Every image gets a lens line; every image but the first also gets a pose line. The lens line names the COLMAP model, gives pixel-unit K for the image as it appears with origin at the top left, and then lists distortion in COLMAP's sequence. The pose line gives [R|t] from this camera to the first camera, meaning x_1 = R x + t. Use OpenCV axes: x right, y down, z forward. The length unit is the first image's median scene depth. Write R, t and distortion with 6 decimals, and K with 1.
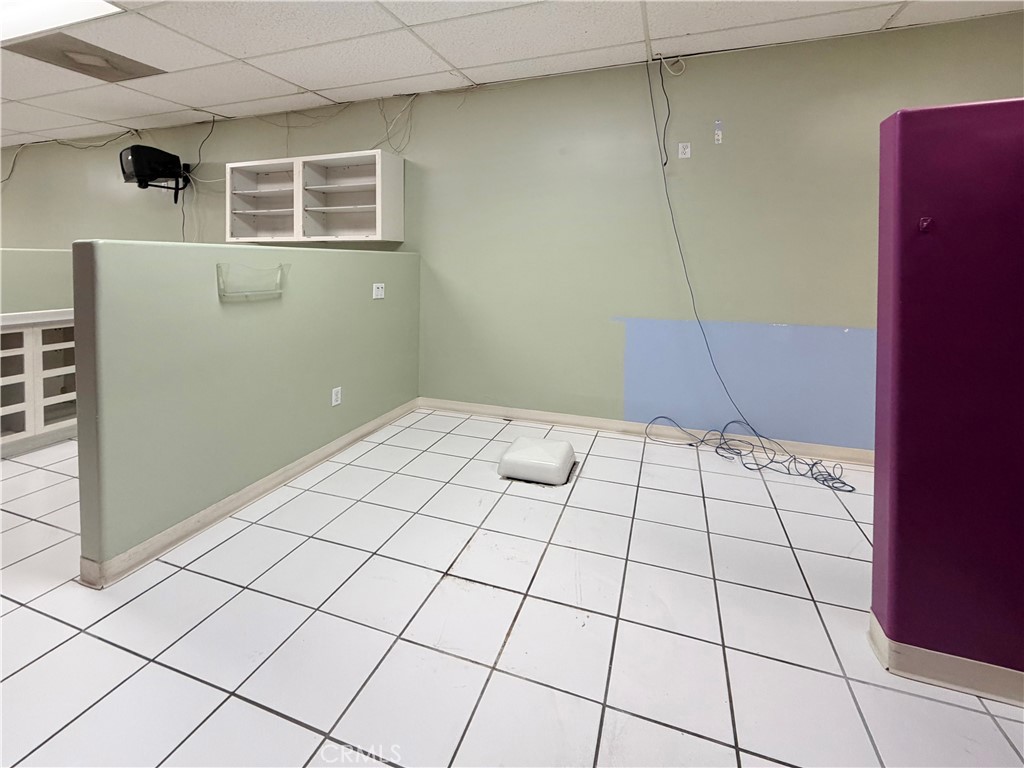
lens RADIAL K [[412.7, 0, 480.1], [0, 412.7, 244.8], [0, 0, 1]] dist [-0.000545, -0.000162]
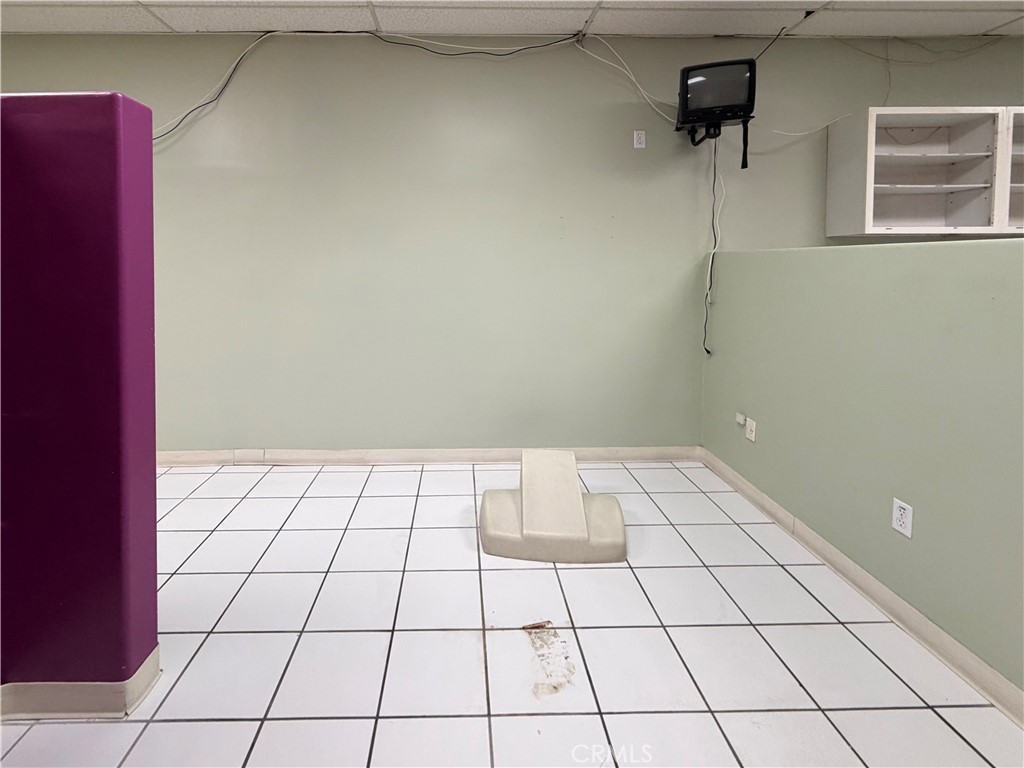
lens RADIAL K [[454.7, 0, 511.5], [0, 454.7, 264.2], [0, 0, 1]] dist [-0.000508, 0.000384]
pose [[0.946232, -0.011483, 0.323286, -1.322484], [-0.000528, 0.999314, 0.037042, 0.013514], [-0.323489, -0.035221, 0.945576, 0.511528]]
